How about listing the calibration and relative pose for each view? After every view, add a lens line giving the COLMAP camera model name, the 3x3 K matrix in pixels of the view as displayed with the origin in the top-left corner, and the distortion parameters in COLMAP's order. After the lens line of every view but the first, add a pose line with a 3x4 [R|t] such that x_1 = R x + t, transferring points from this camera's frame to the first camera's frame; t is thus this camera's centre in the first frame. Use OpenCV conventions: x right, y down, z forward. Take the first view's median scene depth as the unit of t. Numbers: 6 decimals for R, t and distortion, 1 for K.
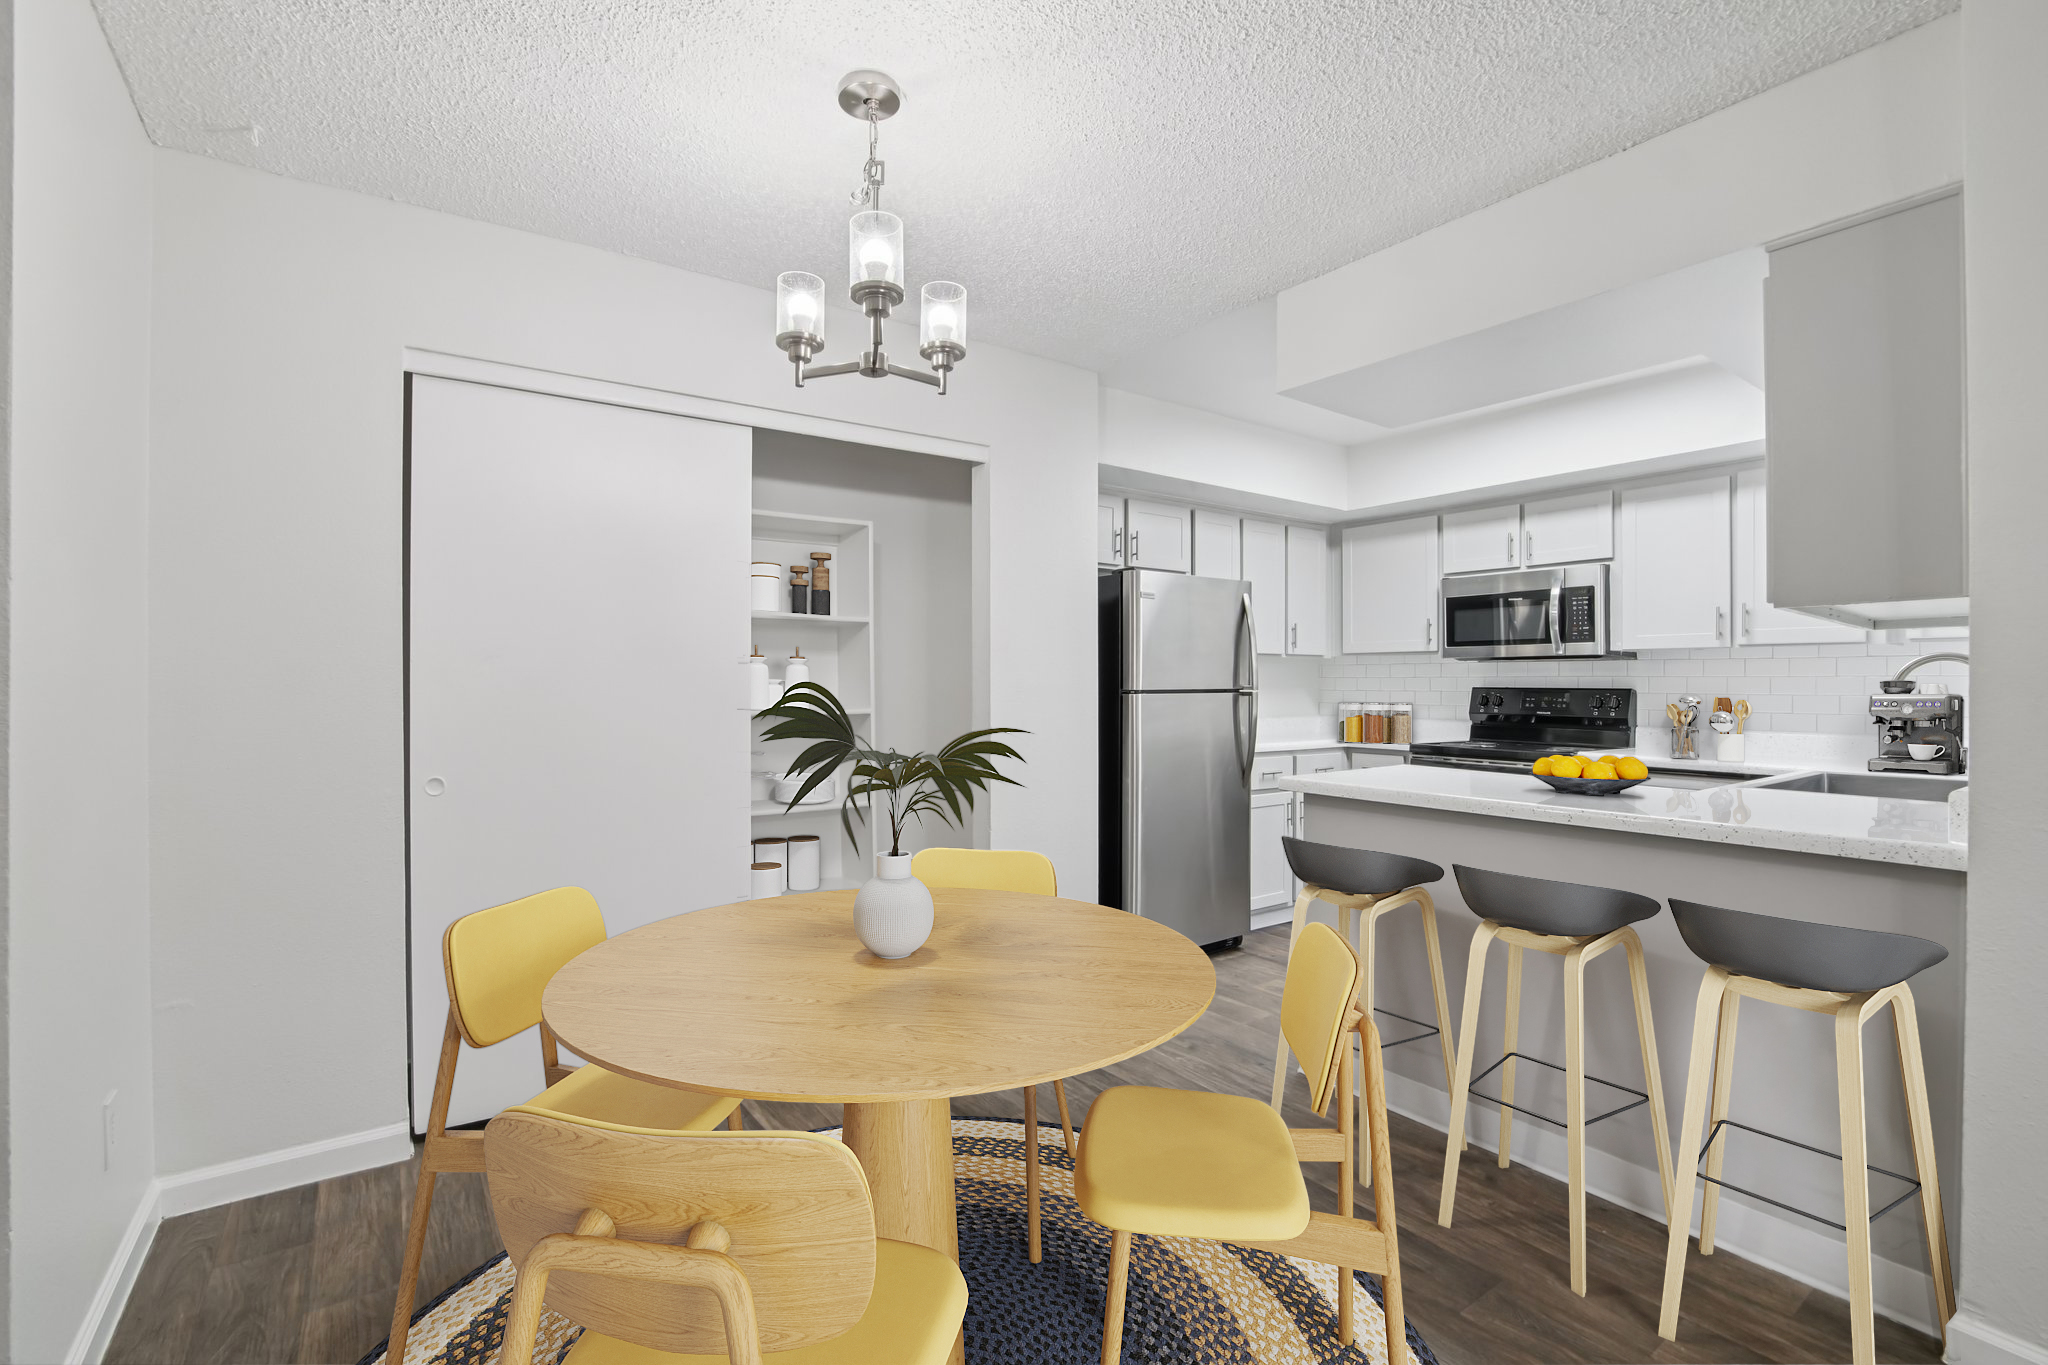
lens RADIAL K [[878.6, 0, 1024.0], [0, 878.6, 682.5], [0, 0, 1]] dist [-0.029888, 0.000103]
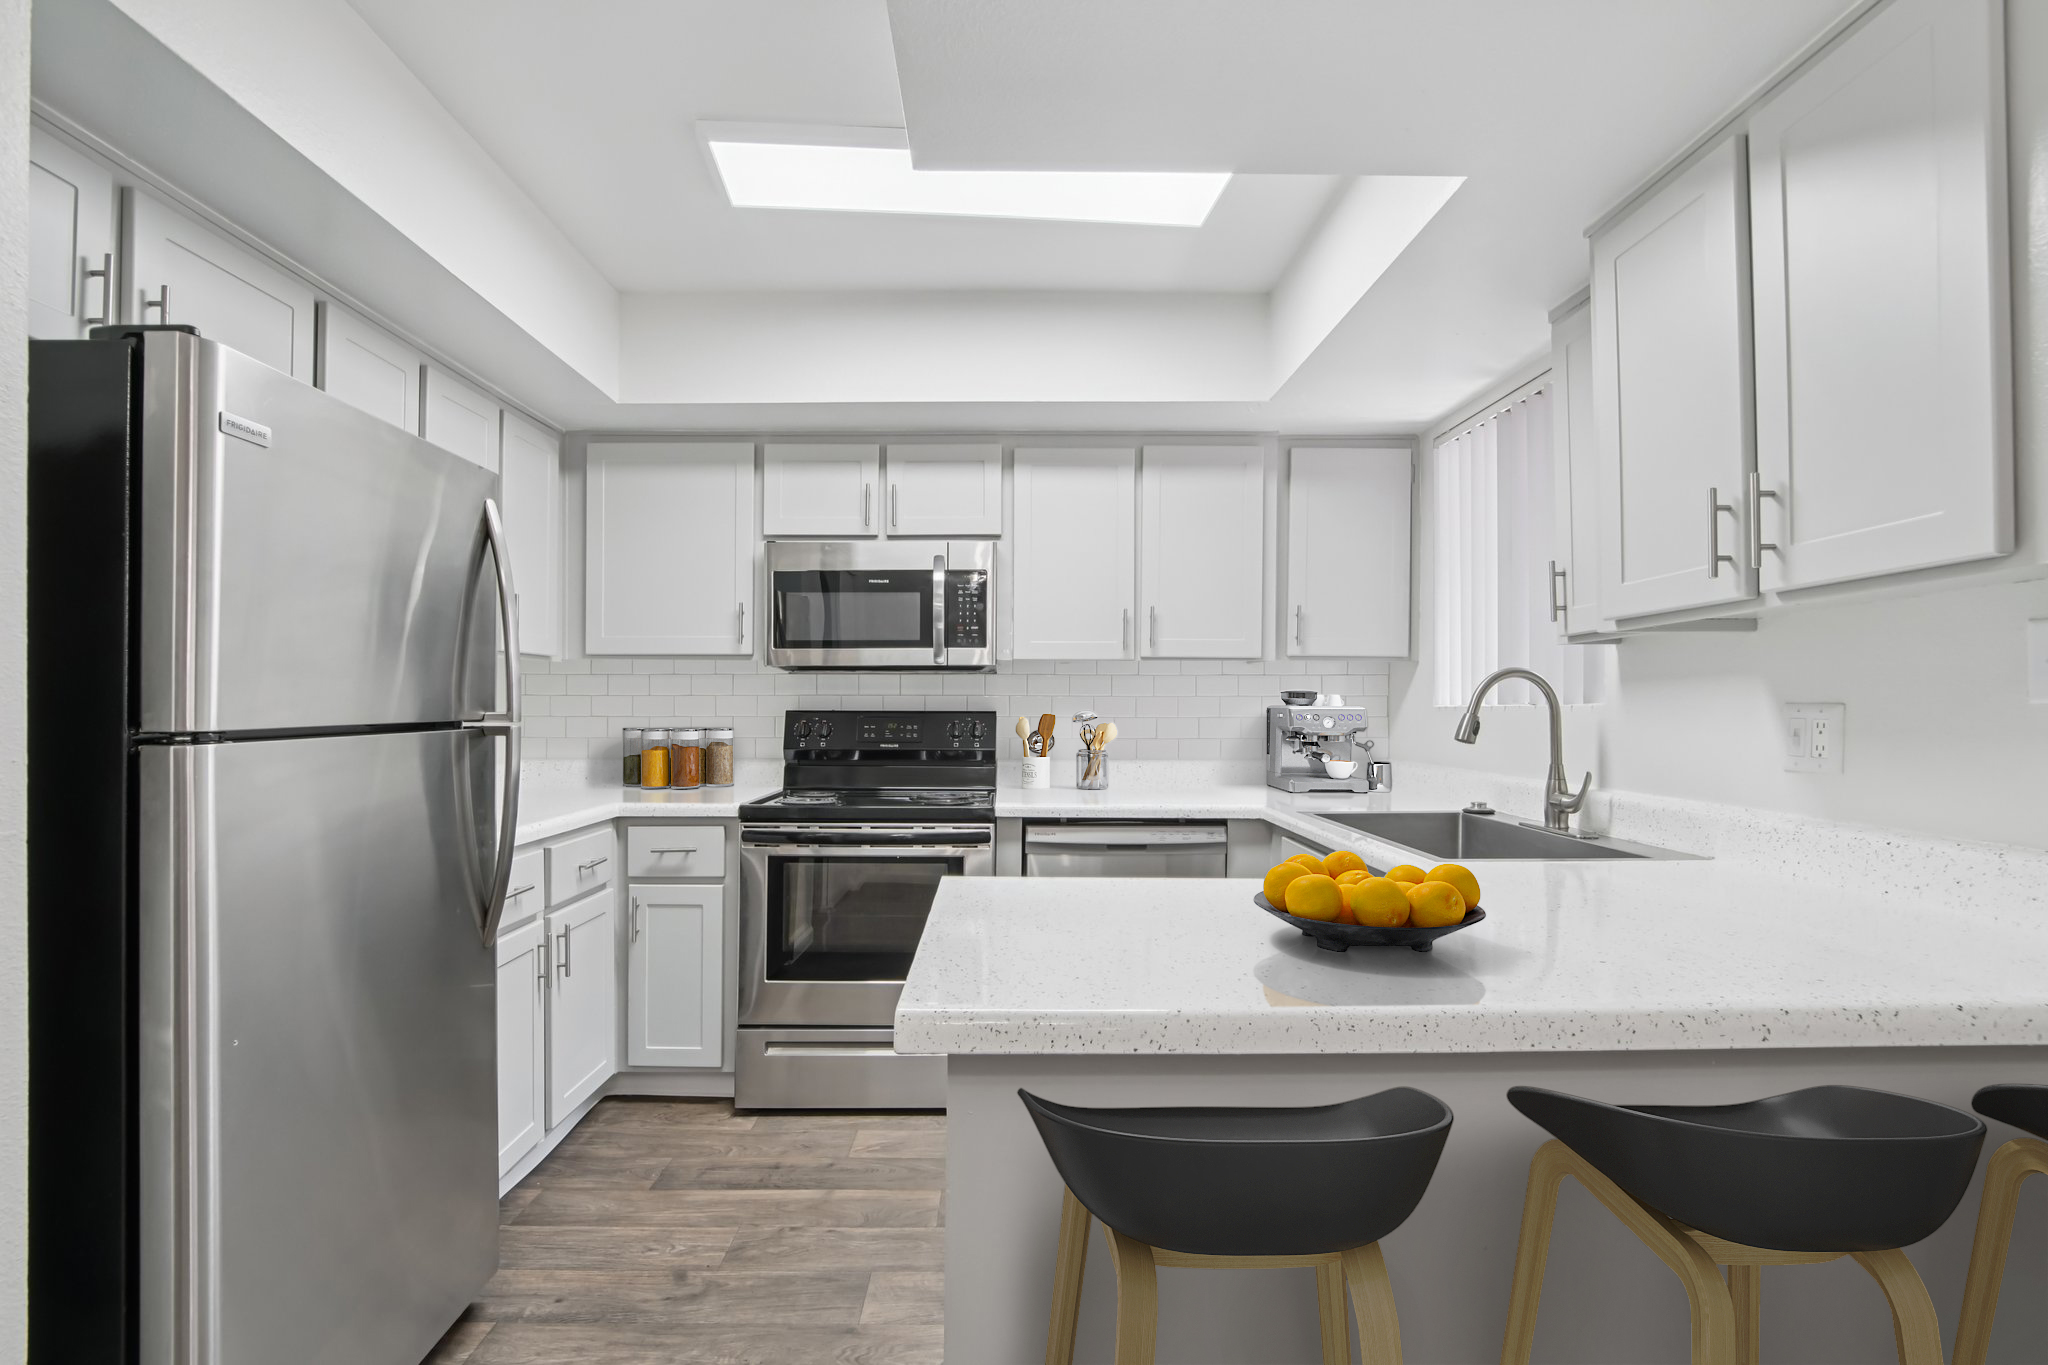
lens RADIAL K [[952.7, 0, 1024.0], [0, 952.7, 682.5], [0, 0, 1]] dist [-0.032605, 0.000742]
pose [[0.586601, 0.016037, 0.809717, 0.031329], [0.000832, 0.999791, -0.020404, -0.001134], [-0.809876, 0.012642, 0.586465, 0.487599]]
